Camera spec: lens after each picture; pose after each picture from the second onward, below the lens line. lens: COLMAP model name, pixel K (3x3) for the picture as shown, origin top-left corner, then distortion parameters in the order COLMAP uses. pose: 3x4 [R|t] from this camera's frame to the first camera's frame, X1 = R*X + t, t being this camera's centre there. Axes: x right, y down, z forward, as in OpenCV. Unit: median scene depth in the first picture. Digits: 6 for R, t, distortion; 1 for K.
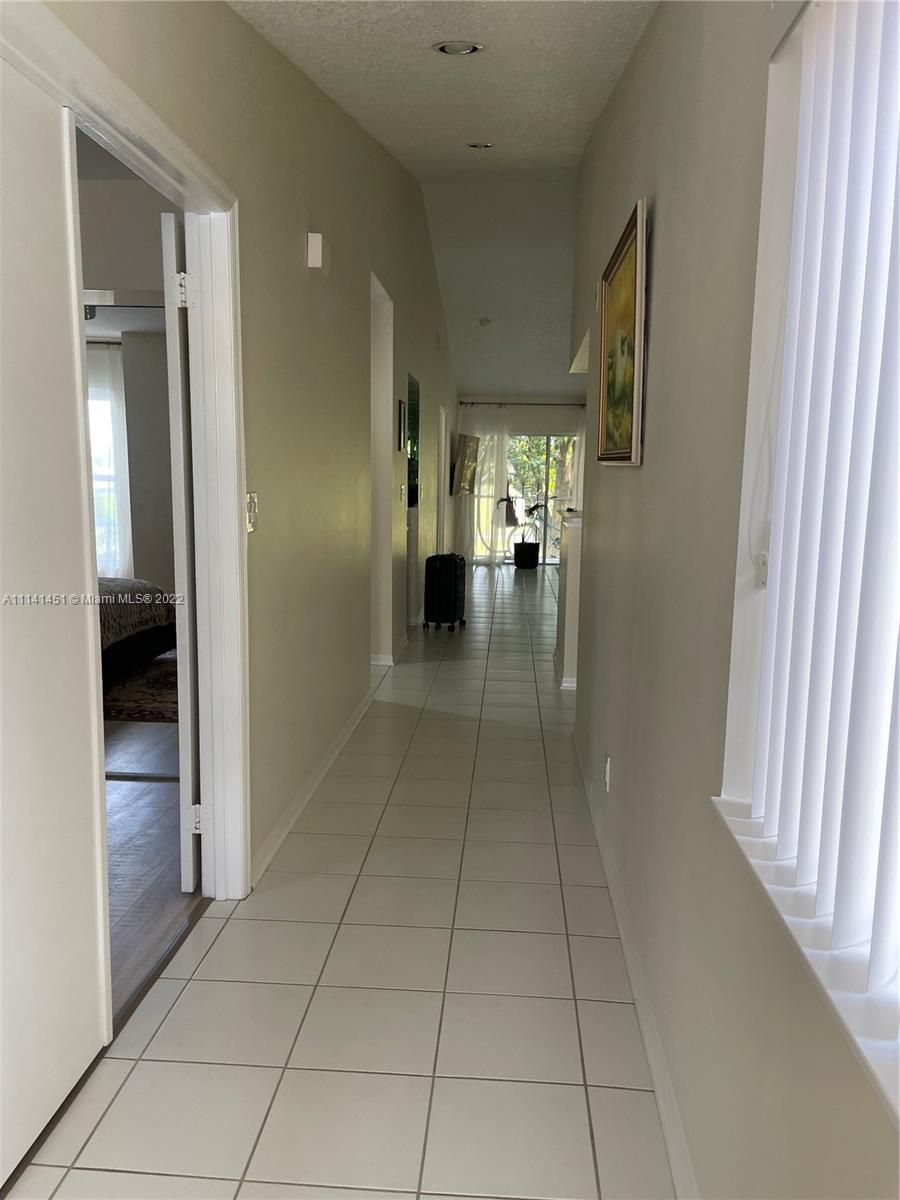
lens RADIAL K [[913.9, 0, 450.0], [0, 913.9, 600.0], [0, 0, 1]] dist [0.087542, -0.131694]
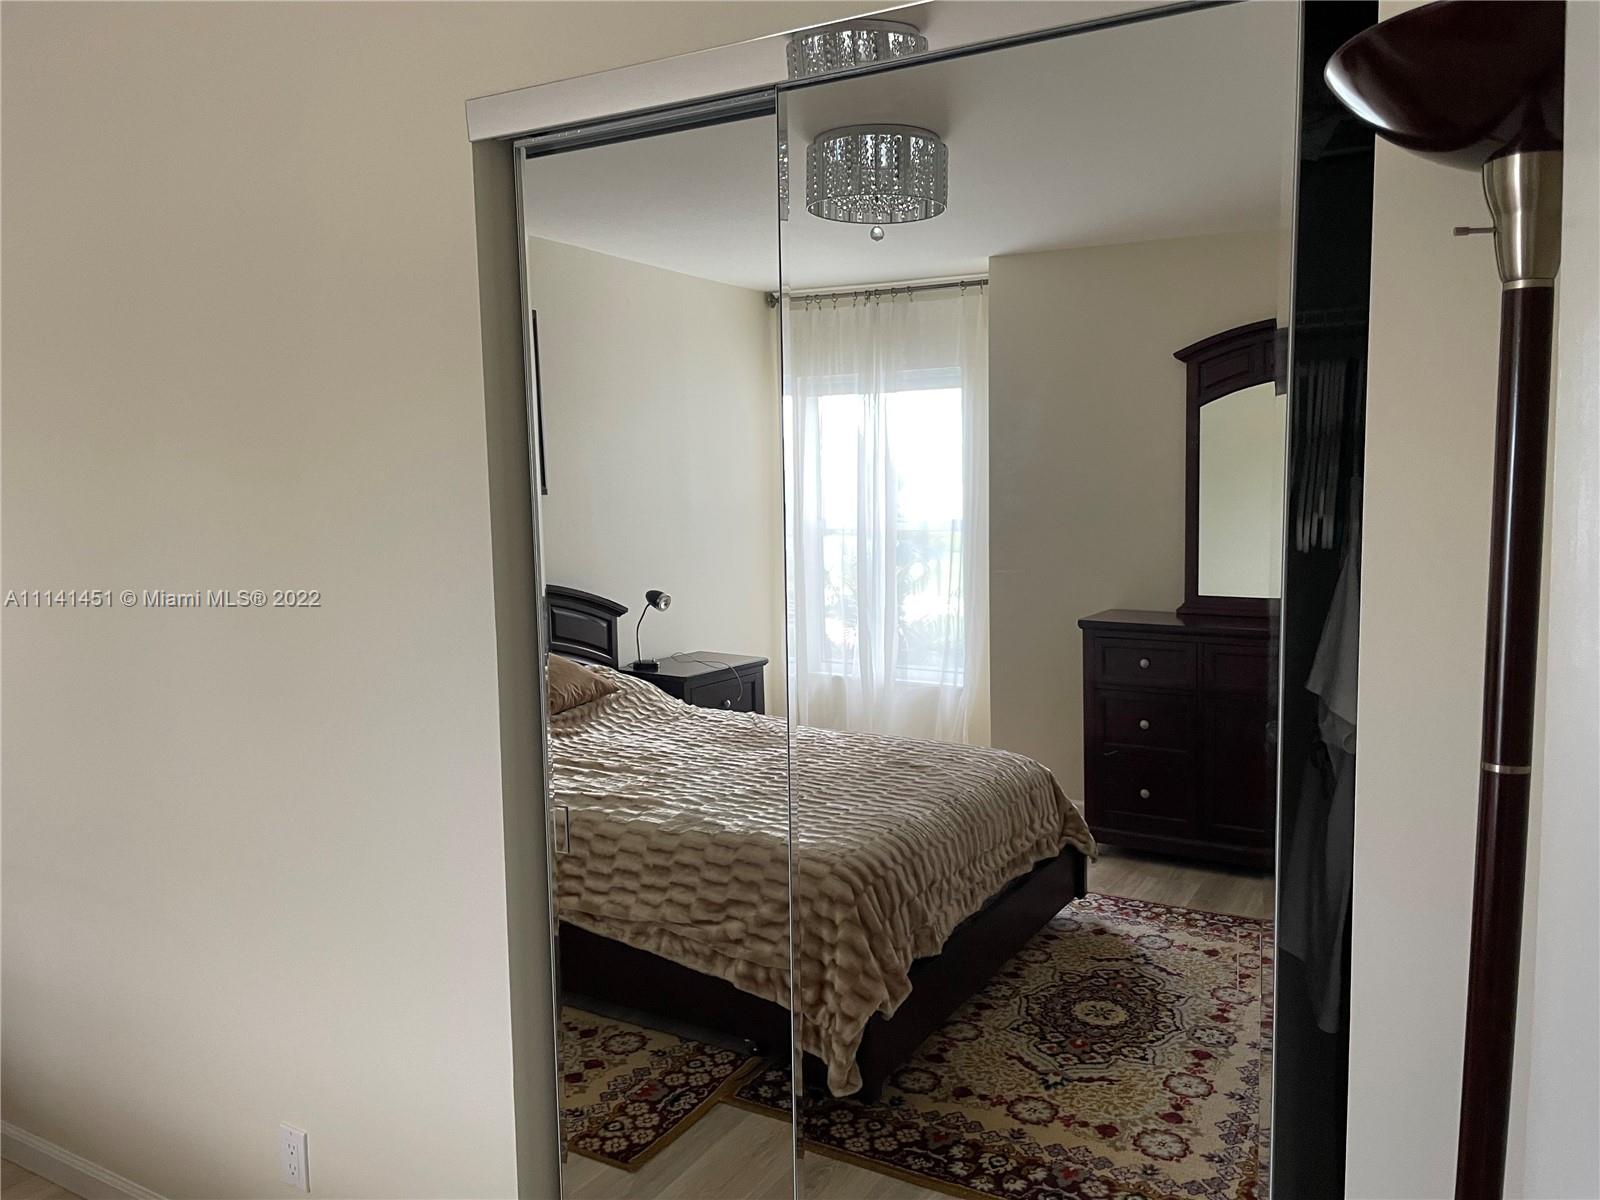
lens RADIAL K [[1218.5, 0, 794.2], [0, 1218.5, 593.0], [0, 0, 1]] dist [0.087542, -0.131694]
pose [[0.890920, 0.011732, -0.454009, -0.155553], [-0.036486, 0.998284, -0.045800, -0.077193], [0.452693, 0.057368, 0.889819, 0.395143]]
